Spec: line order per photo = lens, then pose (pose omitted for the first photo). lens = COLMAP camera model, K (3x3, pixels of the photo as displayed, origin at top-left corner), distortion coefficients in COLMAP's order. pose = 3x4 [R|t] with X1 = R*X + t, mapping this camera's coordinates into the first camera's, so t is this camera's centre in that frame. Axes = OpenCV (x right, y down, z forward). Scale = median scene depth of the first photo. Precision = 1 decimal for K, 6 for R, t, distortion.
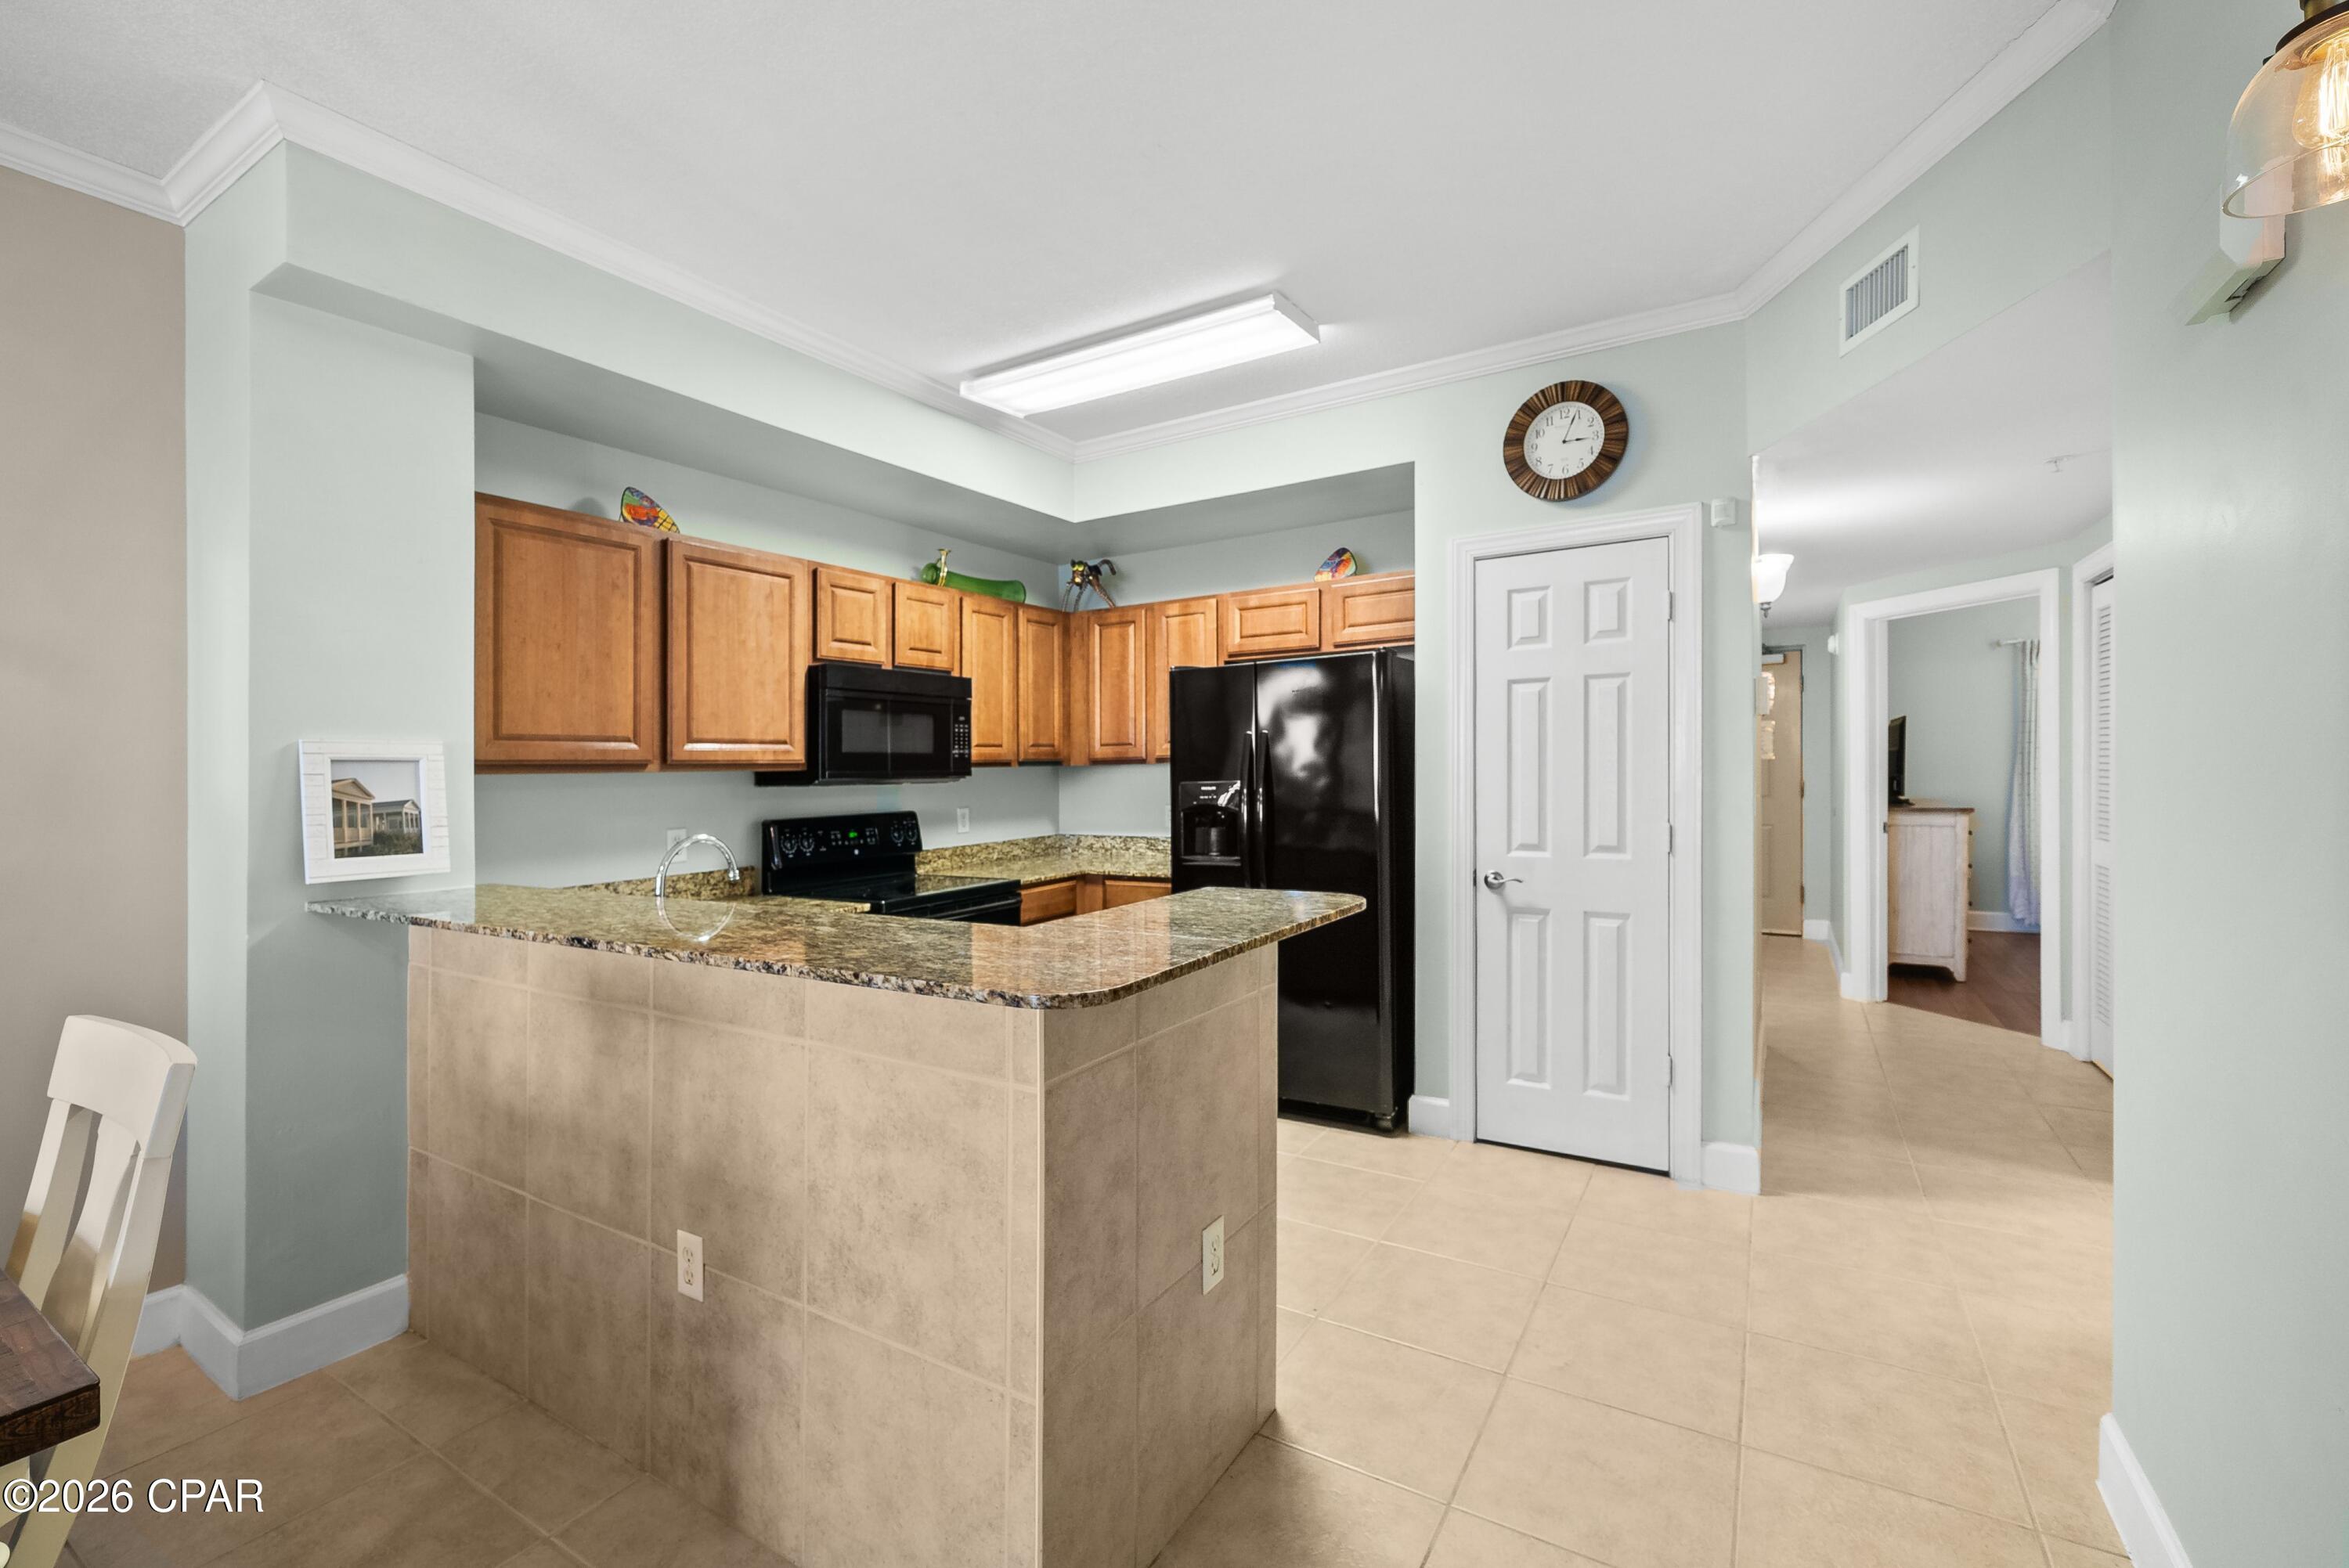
lens RADIAL K [[1008.2, 0, 1175.3], [0, 1008.2, 792.3], [0, 0, 1]] dist [0.003336, -0.000474]
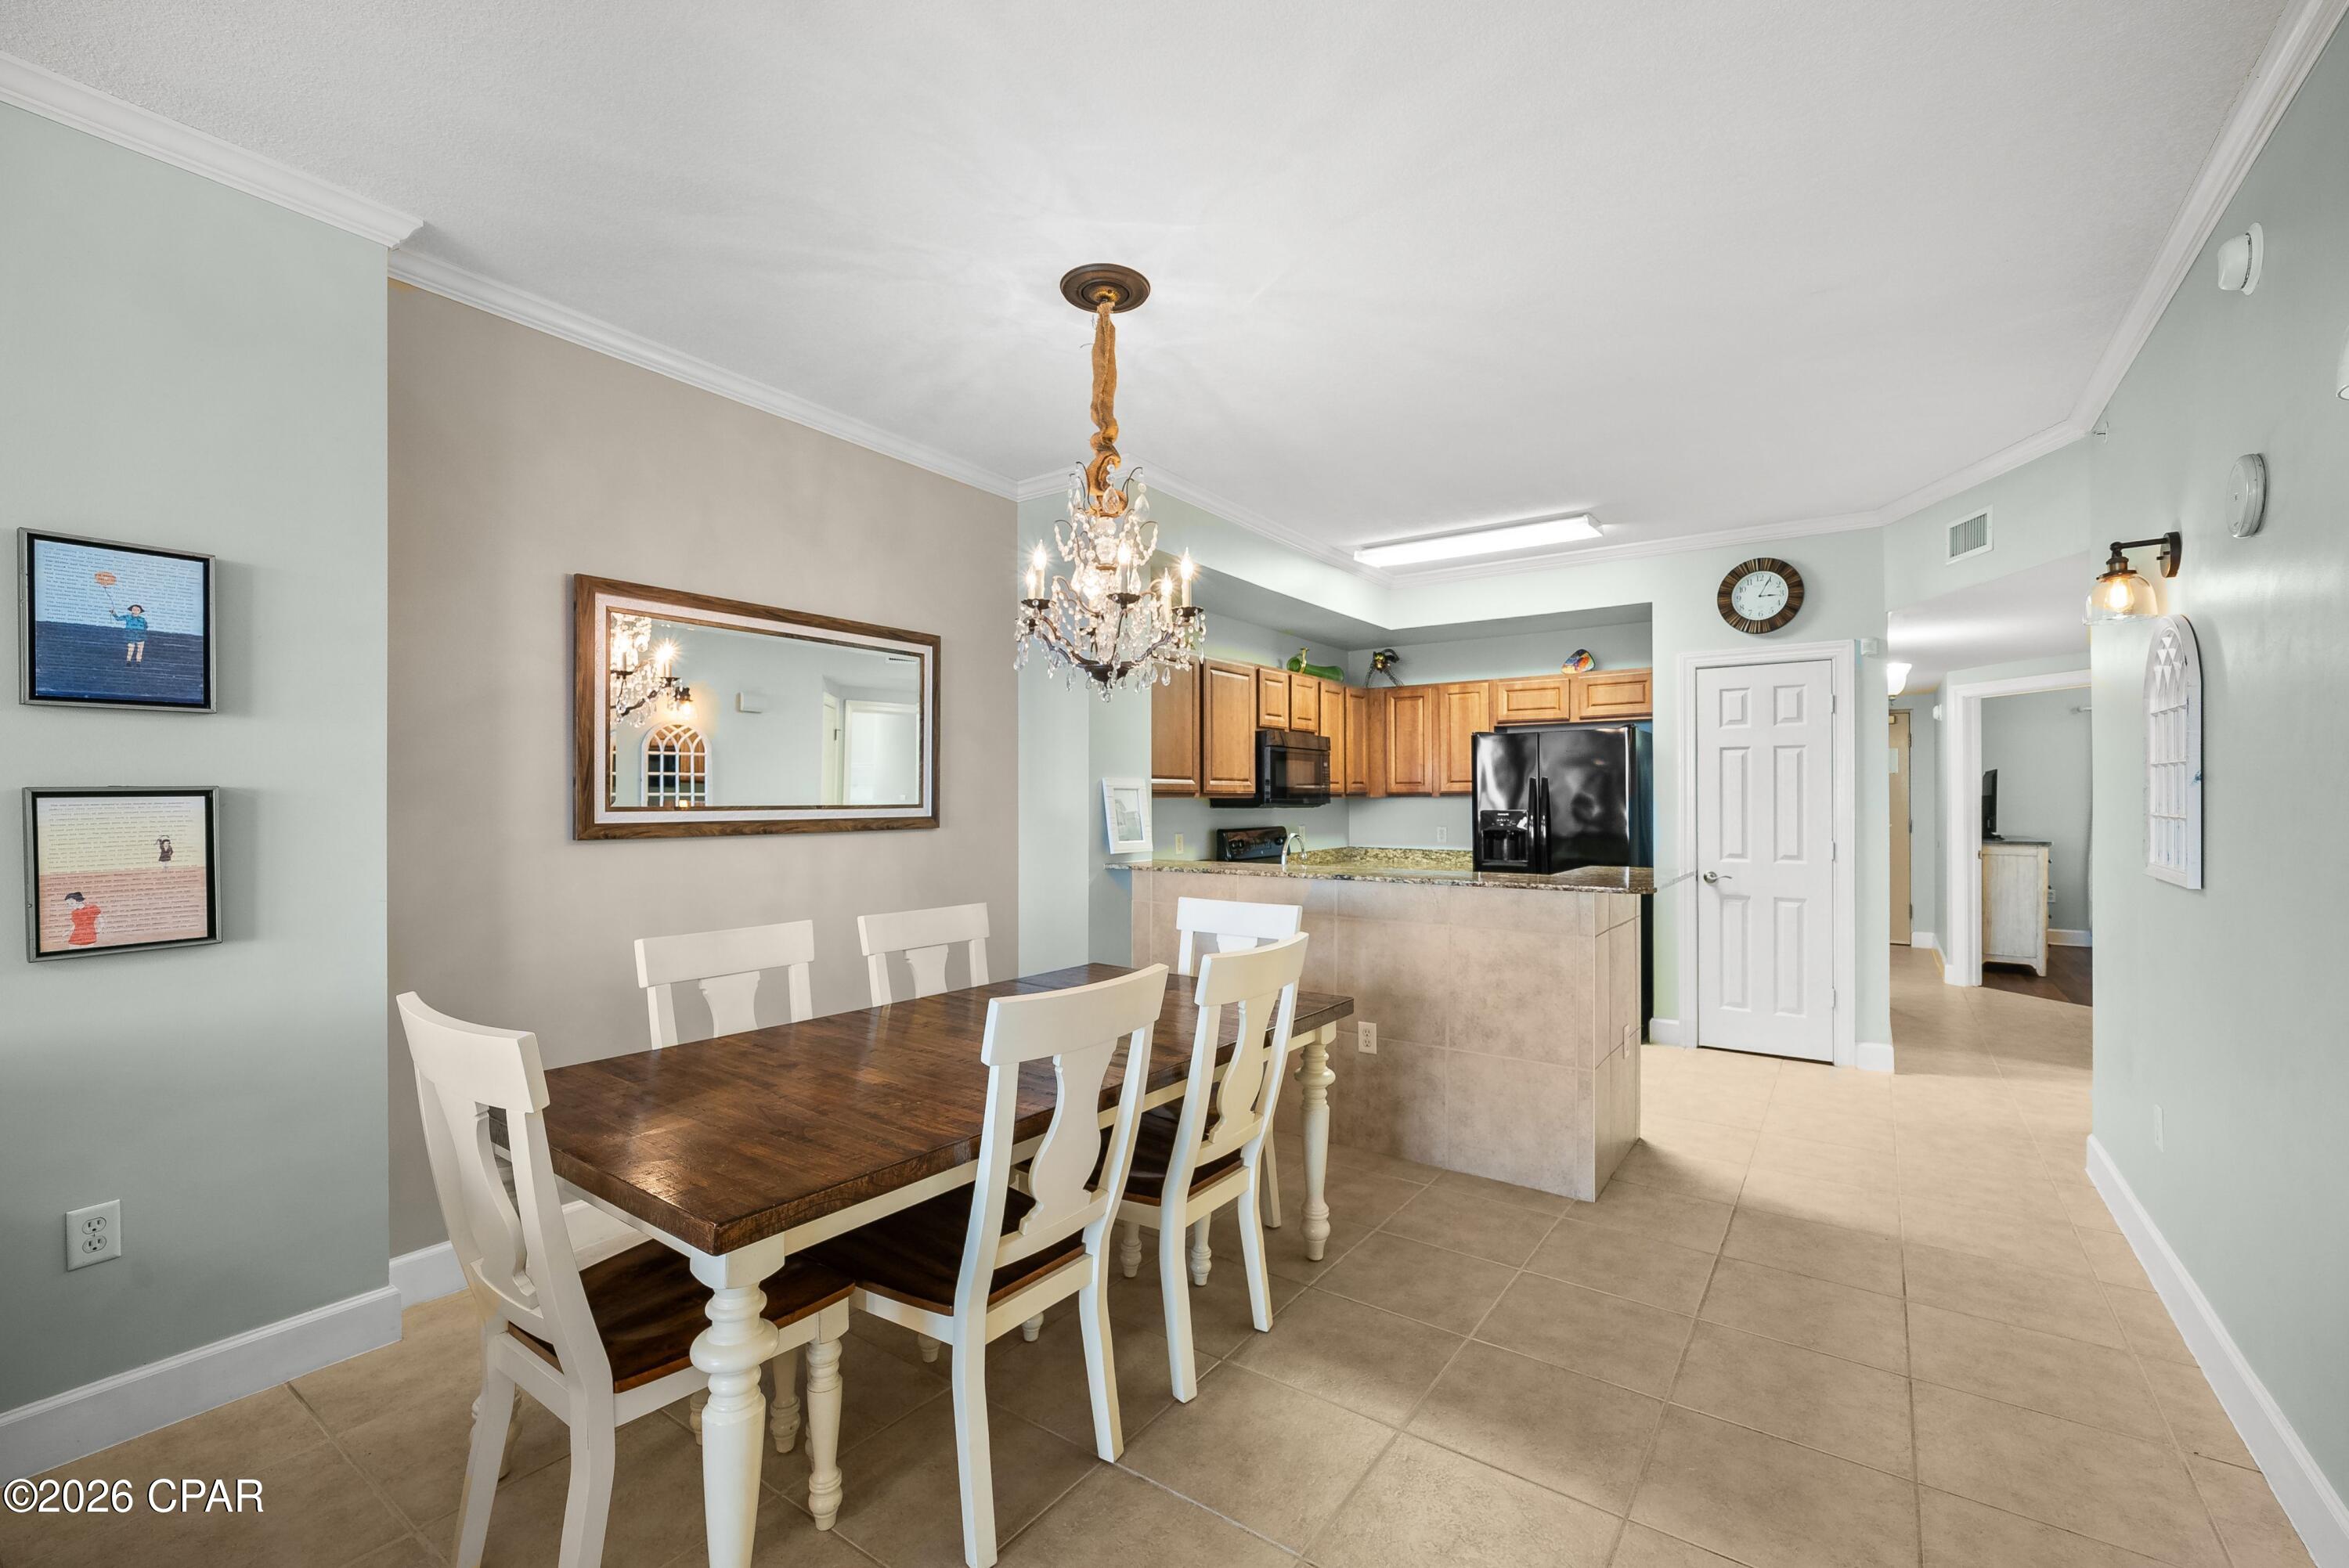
lens RADIAL K [[1008.2, 0, 1176.9], [0, 1008.2, 793.4], [0, 0, 1]] dist [0.003336, -0.000474]
pose [[0.997821, 0.016675, -0.063834, -0.397424], [-0.018508, 0.999430, -0.028235, 0.017683], [0.063327, 0.029355, 0.997561, -0.586866]]
